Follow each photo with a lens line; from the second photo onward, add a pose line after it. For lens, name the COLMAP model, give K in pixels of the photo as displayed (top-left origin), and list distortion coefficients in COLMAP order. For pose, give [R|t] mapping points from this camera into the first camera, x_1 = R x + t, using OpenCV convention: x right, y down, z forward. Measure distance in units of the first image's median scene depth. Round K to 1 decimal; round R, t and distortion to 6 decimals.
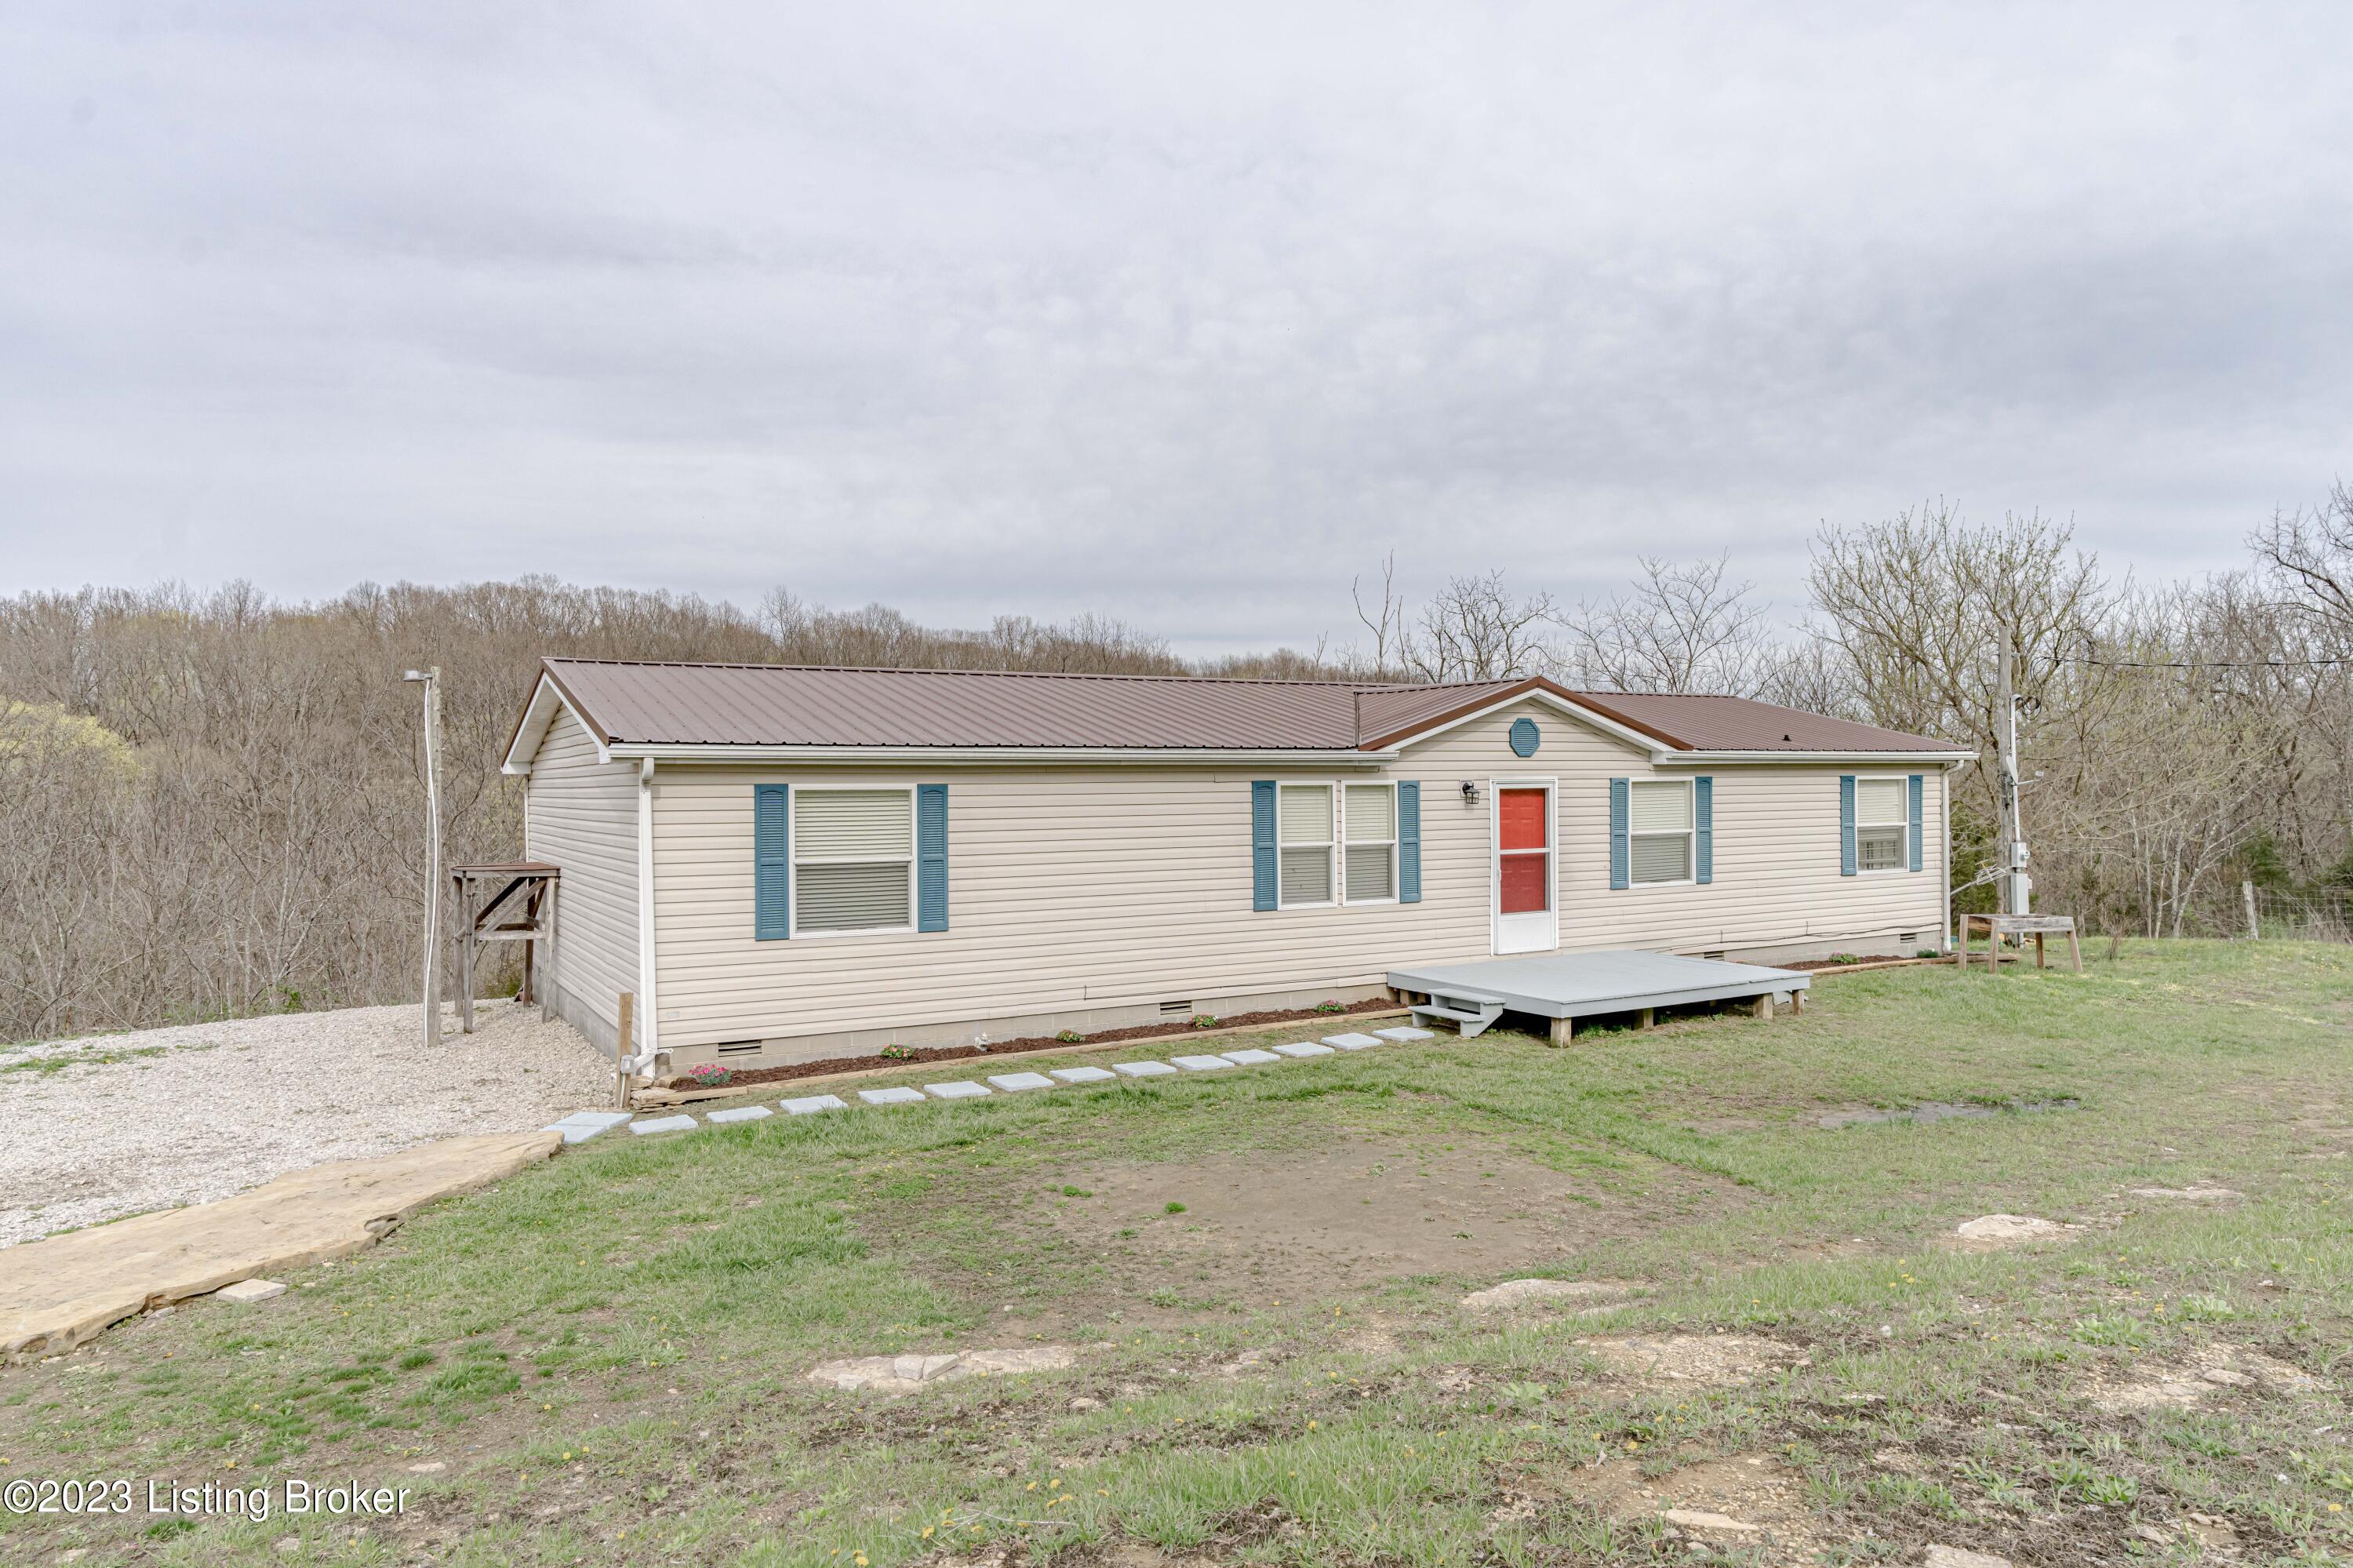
lens RADIAL K [[1496.9, 0, 1167.4], [0, 1496.9, 780.4], [0, 0, 1]] dist [0.004082, -0.001138]
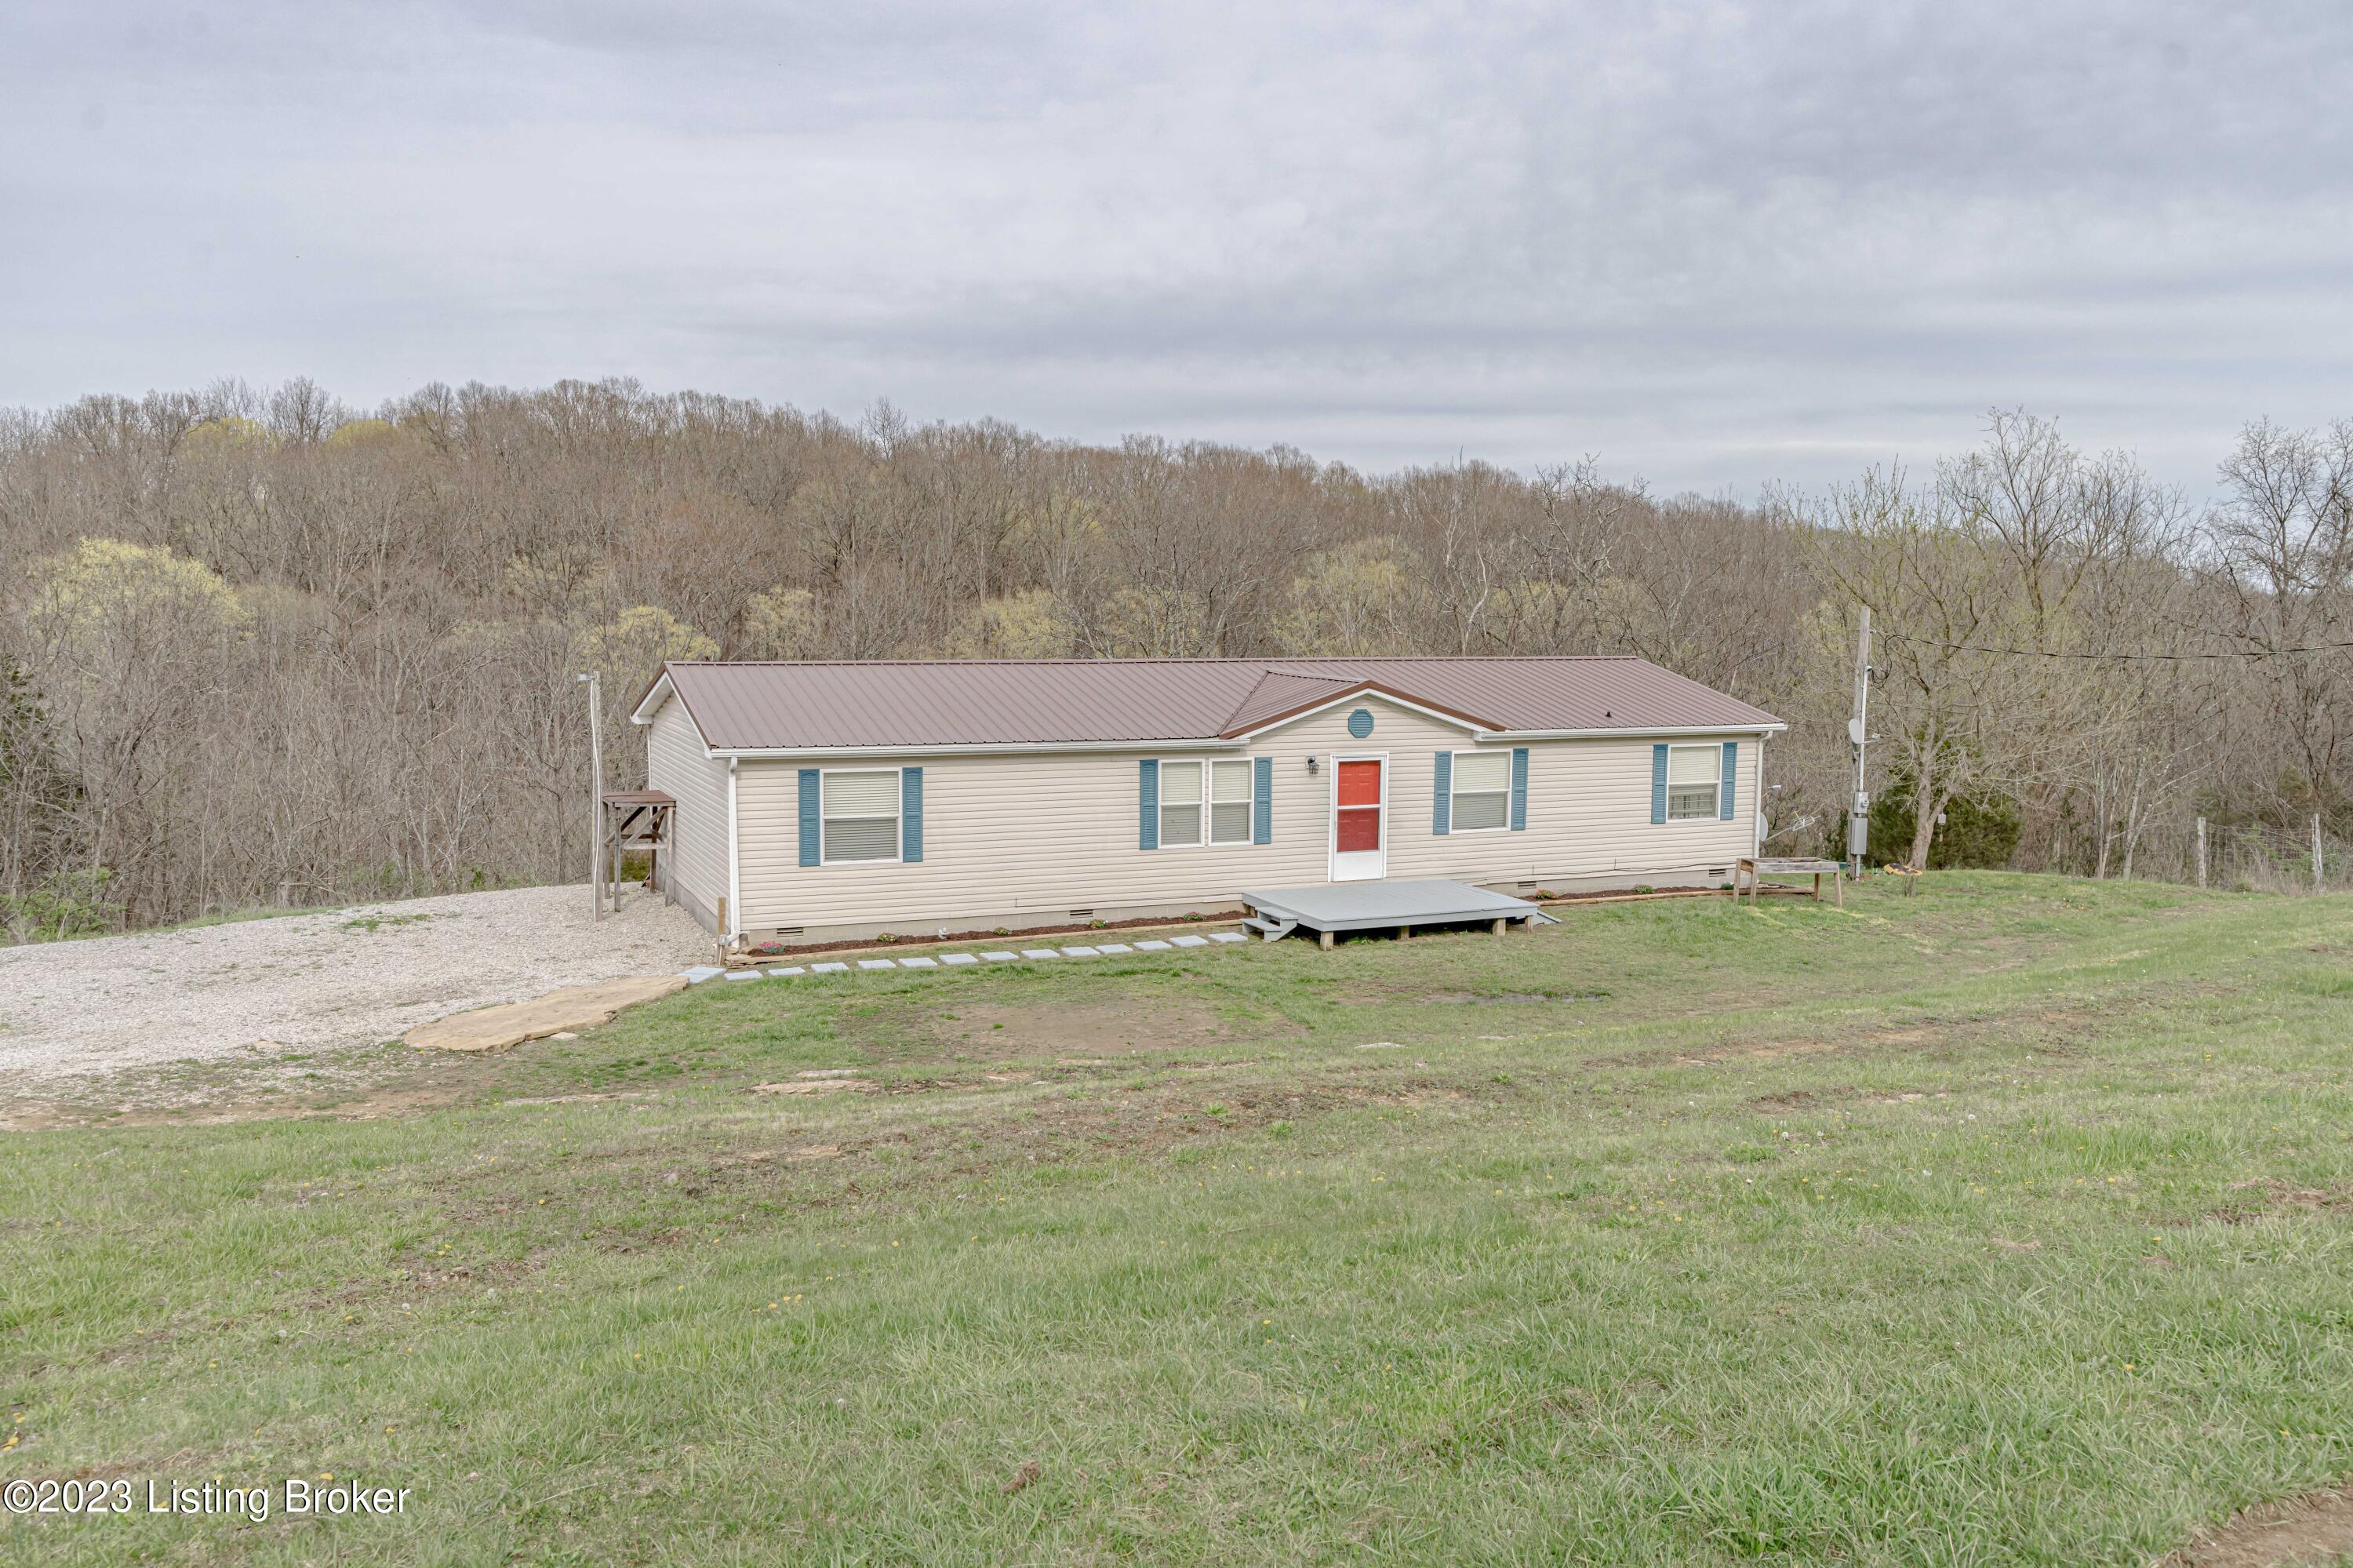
lens RADIAL K [[1892.9, 0, 1181.7], [0, 1892.9, 785.8], [0, 0, 1]] dist [0.003000, -0.006248]
pose [[0.994152, 0.029414, -0.103910, 0.287256], [-0.018247, 0.994110, 0.106833, -0.171093], [0.106440, -0.104312, 0.988832, -0.804919]]
